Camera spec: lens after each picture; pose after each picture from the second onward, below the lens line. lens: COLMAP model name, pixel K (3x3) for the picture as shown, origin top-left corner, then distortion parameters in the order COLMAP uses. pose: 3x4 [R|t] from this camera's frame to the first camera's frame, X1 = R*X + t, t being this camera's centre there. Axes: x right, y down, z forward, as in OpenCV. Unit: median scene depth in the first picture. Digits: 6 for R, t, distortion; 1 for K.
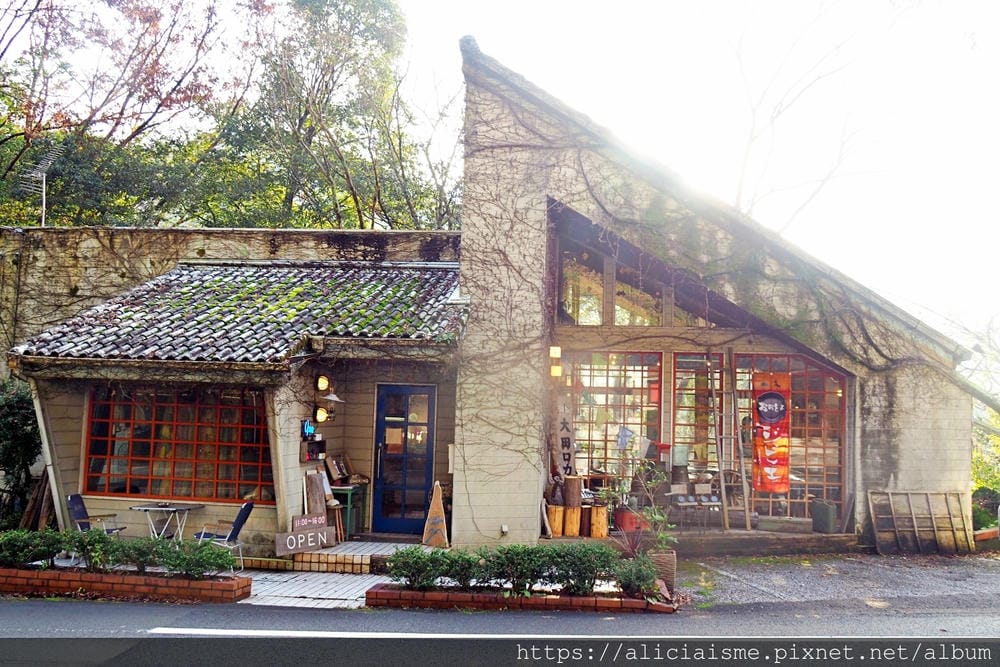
lens RADIAL K [[855.2, 0, 500.0], [0, 855.2, 333.5], [0, 0, 1]] dist [-0.059353, 0.007737]
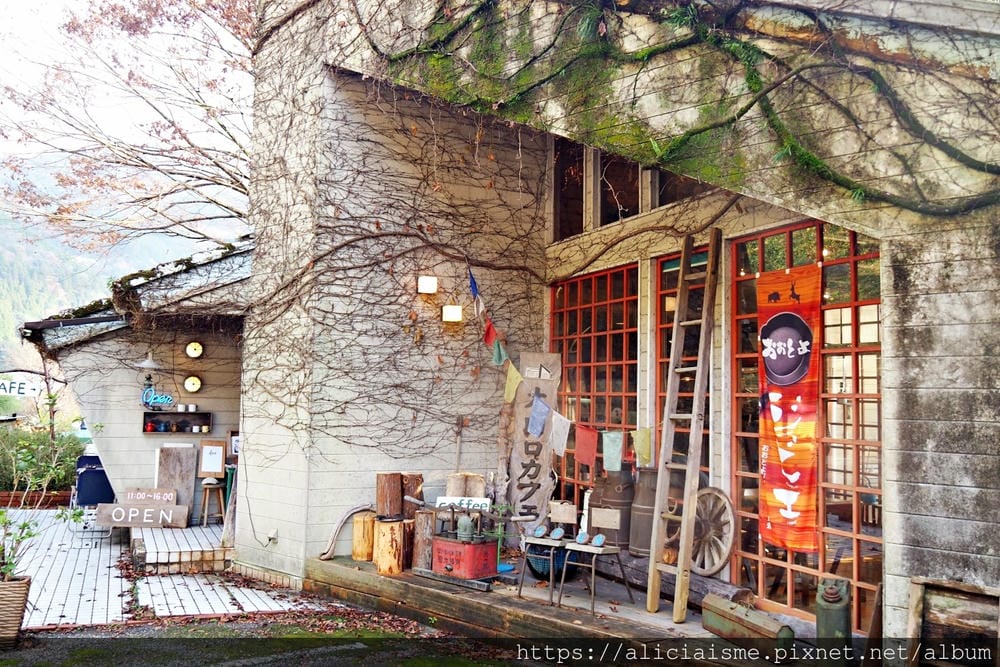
lens RADIAL K [[855.2, 0, 500.0], [0, 855.2, 333.5], [0, 0, 1]] dist [-0.059353, 0.007737]
pose [[0.517399, -0.082437, -0.851764, 0.633391], [0.070517, 0.996071, -0.053569, 0.095743], [0.852834, -0.032348, 0.521180, 0.682175]]
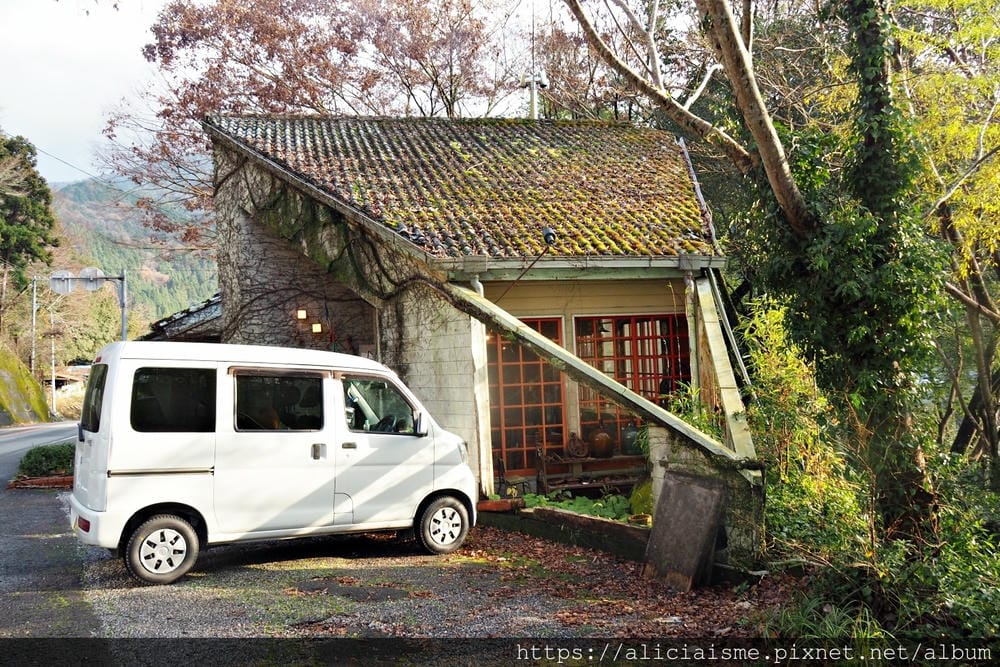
lens RADIAL K [[855.2, 0, 500.0], [0, 855.2, 333.5], [0, 0, 1]] dist [-0.059353, 0.007737]
pose [[0.355206, -0.071071, -0.932083, 1.314772], [0.136238, 0.990395, -0.023599, 0.116525], [0.924807, -0.118603, 0.361476, 0.788833]]
